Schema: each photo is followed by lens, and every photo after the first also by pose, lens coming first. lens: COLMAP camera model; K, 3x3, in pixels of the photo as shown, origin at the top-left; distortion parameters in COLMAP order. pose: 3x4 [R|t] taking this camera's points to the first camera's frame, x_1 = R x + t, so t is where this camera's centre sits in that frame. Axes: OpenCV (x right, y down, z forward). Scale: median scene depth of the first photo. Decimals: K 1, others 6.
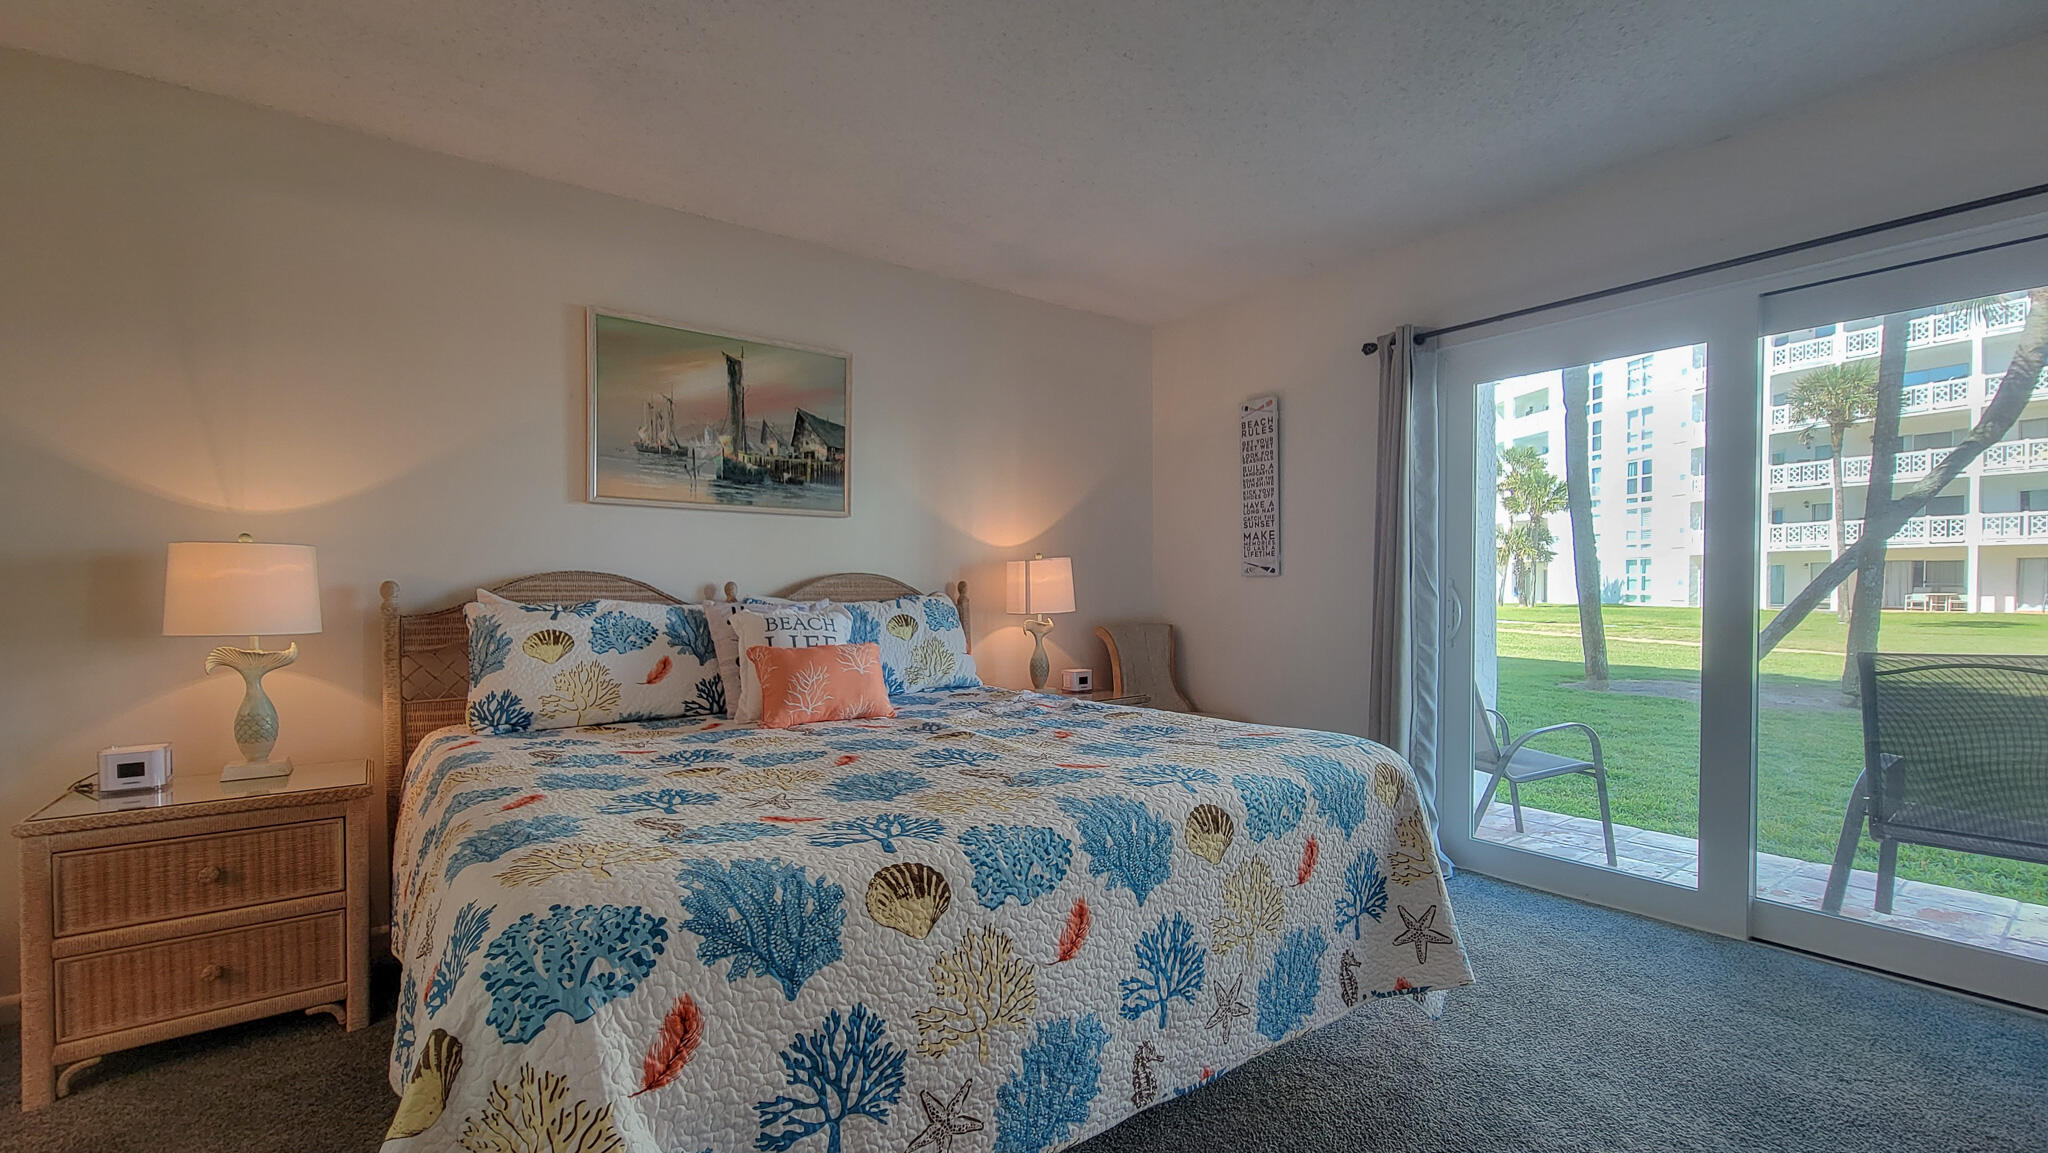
lens RADIAL K [[842.2, 0, 994.4], [0, 842.2, 596.9], [0, 0, 1]] dist [-0.003204, -0.001615]
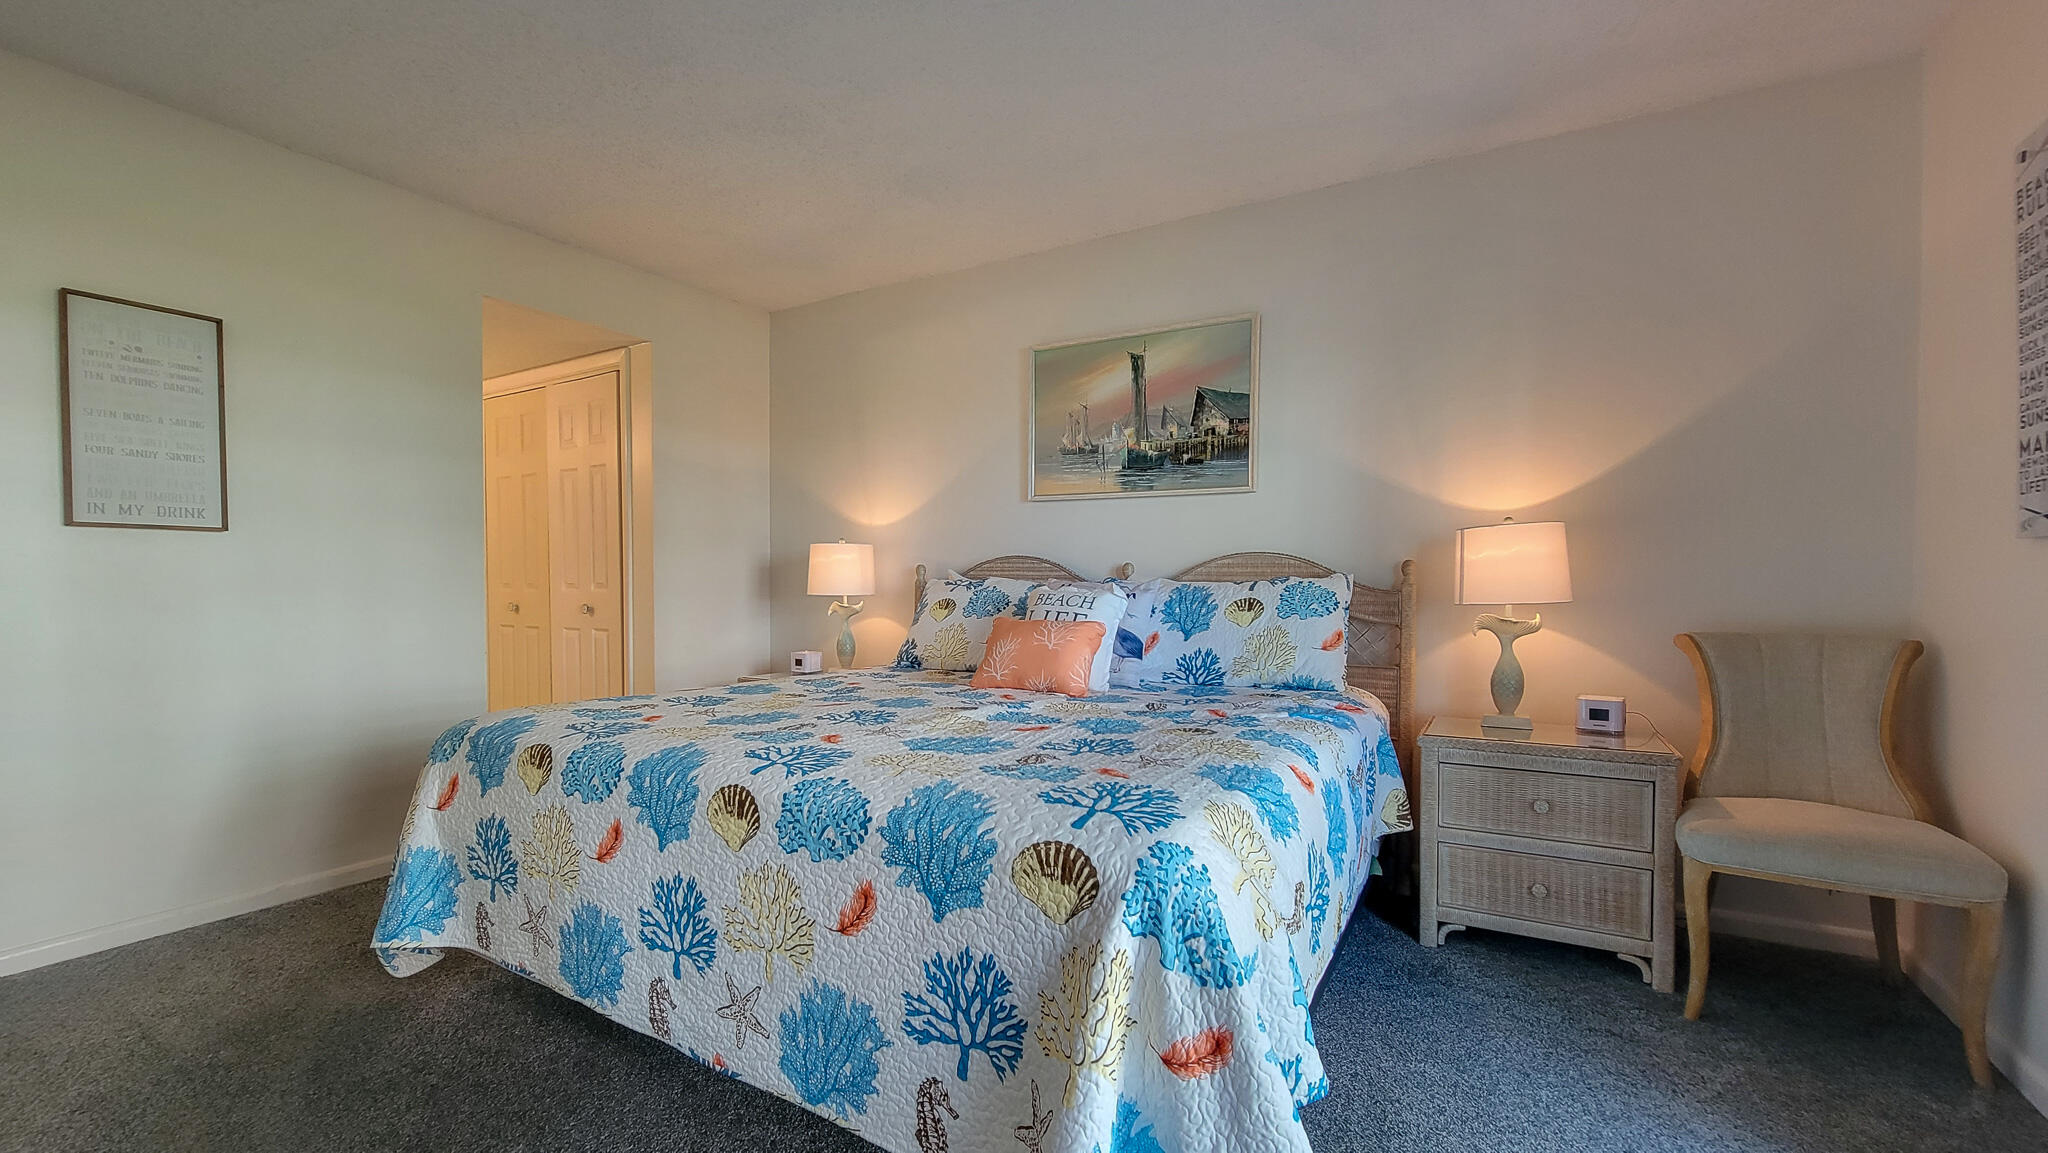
lens RADIAL K [[842.2, 0, 1036.3], [0, 842.2, 582.7], [0, 0, 1]] dist [-0.003204, -0.001615]
pose [[0.425034, 0.006276, -0.905156, 0.601955], [-0.012859, 0.999917, 0.000895, 0.007413], [0.905086, 0.011259, 0.425080, 0.428137]]
